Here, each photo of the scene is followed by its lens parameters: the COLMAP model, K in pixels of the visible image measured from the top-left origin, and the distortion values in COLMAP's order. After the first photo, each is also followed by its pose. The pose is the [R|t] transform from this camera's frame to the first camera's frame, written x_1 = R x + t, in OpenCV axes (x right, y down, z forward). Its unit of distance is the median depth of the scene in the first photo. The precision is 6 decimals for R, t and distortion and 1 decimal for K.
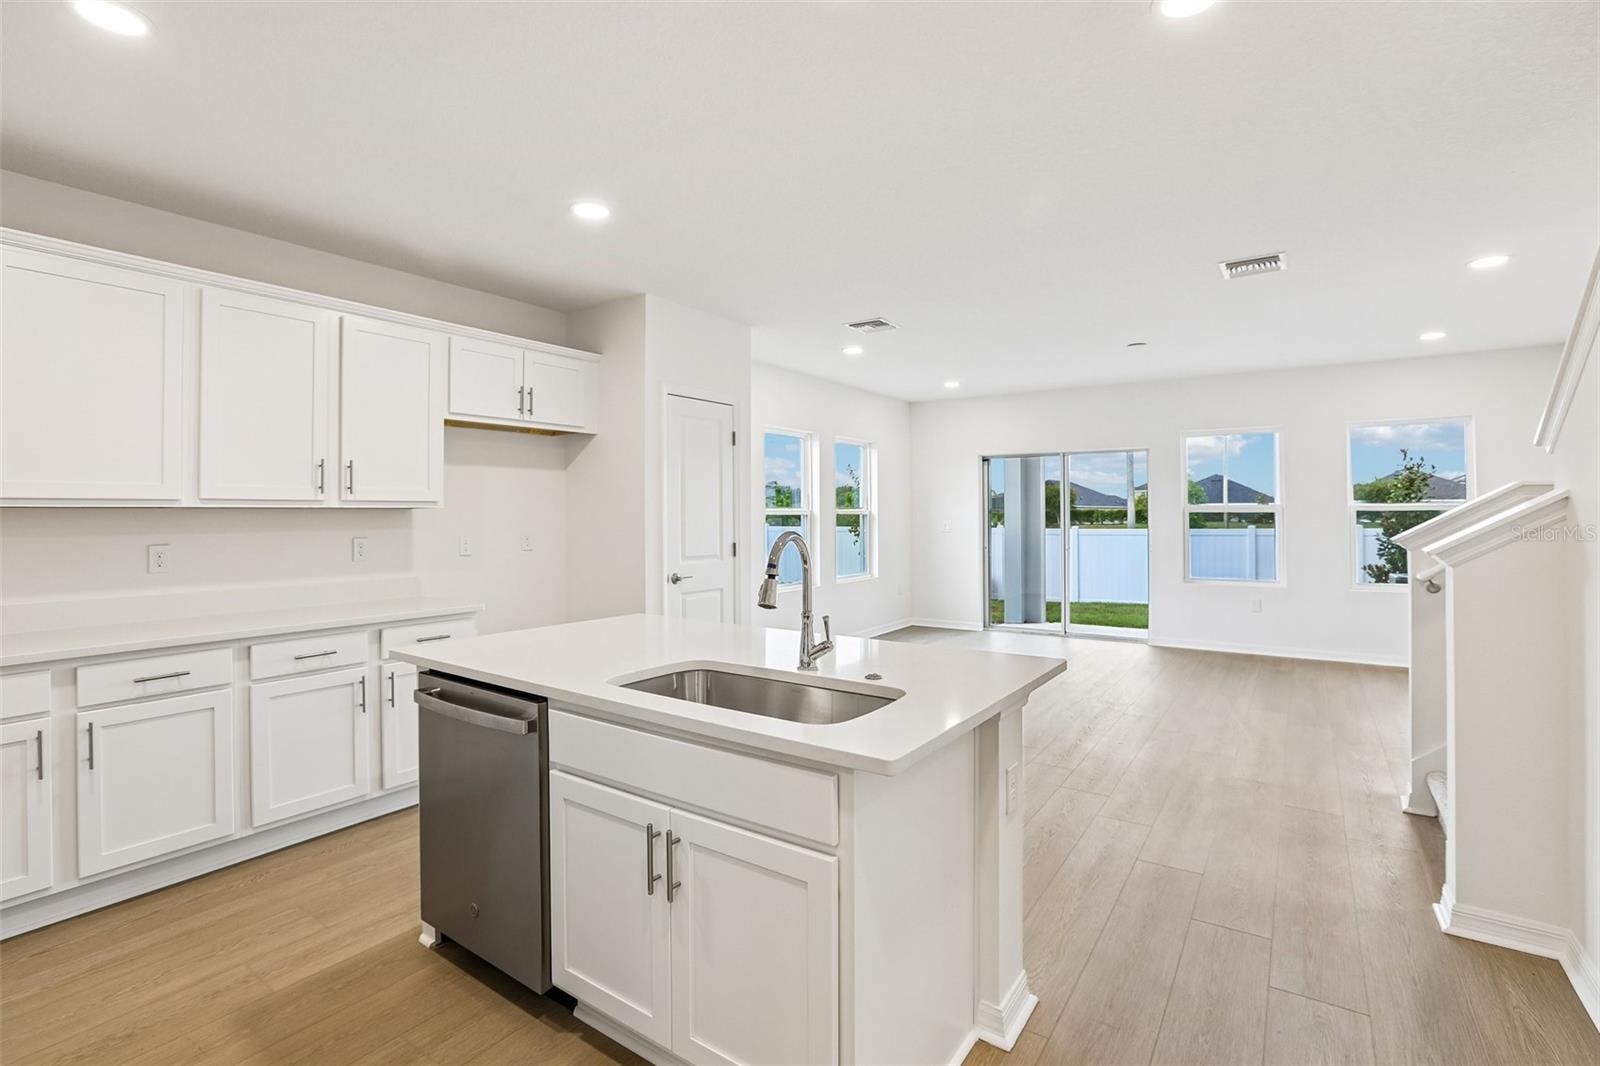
lens RADIAL K [[735.8, 0, 799.9], [0, 735.8, 507.0], [0, 0, 1]] dist [-0.047963, 0.013082]
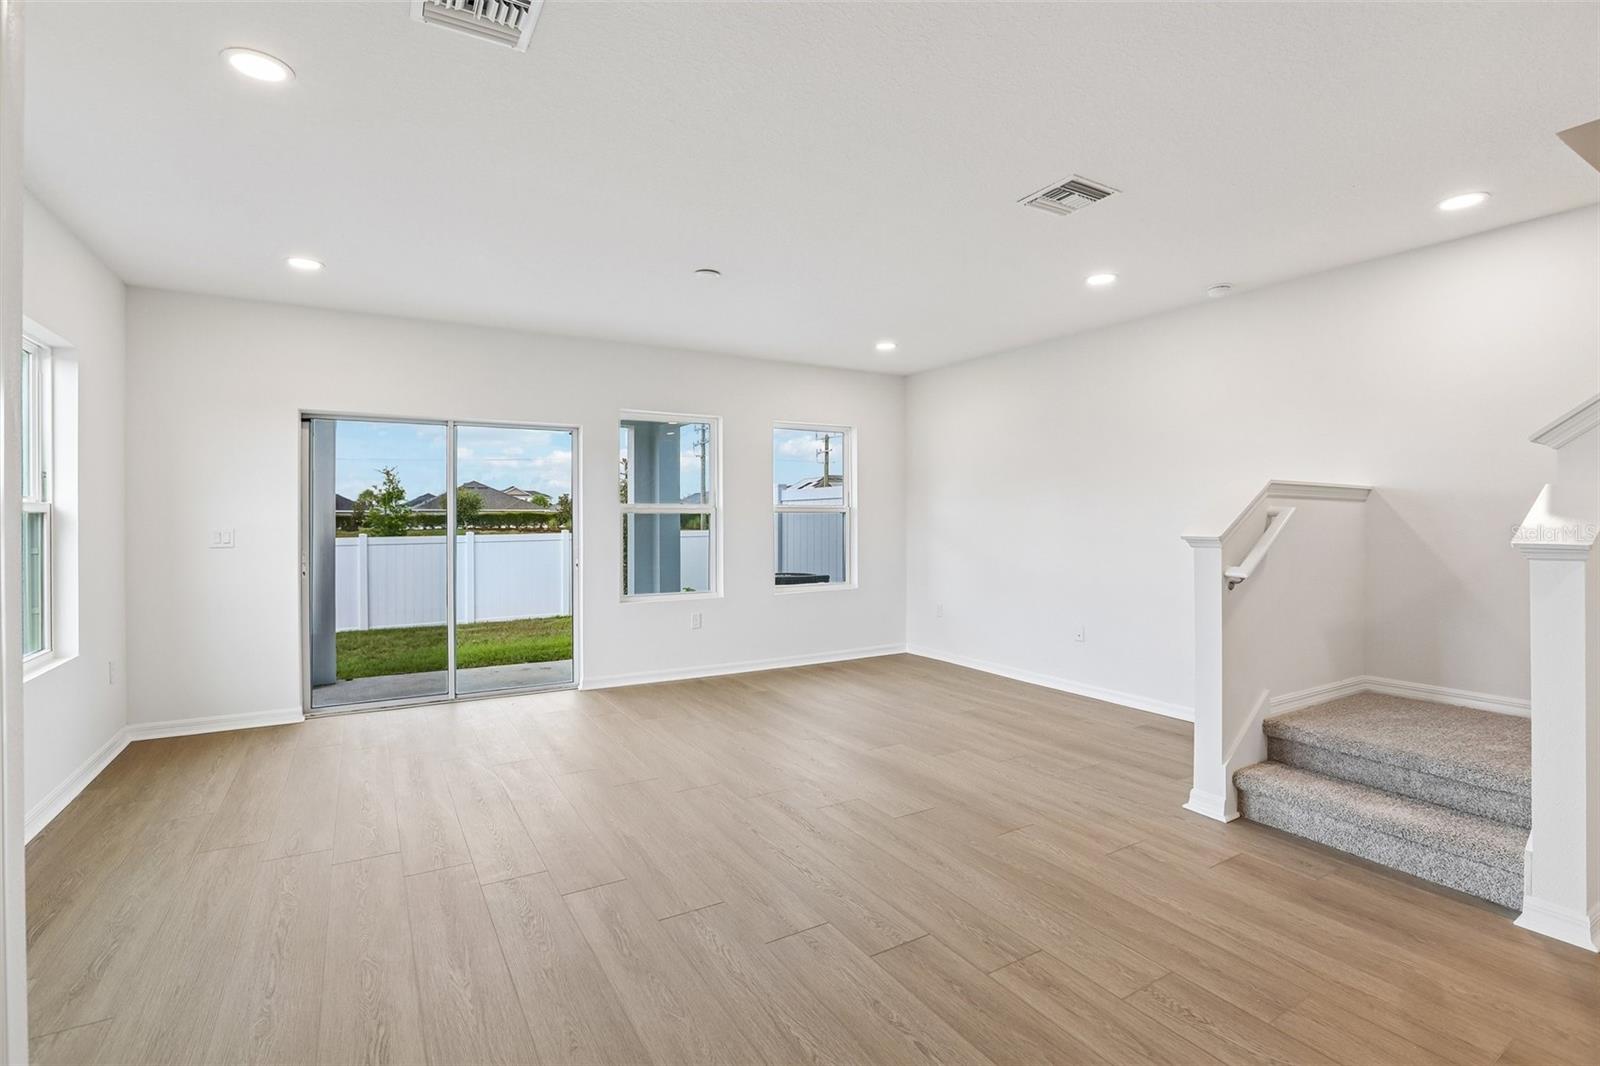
lens RADIAL K [[735.8, 0, 794.6], [0, 735.8, 522.2], [0, 0, 1]] dist [-0.047963, 0.013082]
pose [[0.420416, -0.001209, 0.907331, -0.195299], [-0.008234, 0.999953, 0.005147, 0.019885], [-0.907294, -0.009635, 0.420386, 0.837316]]
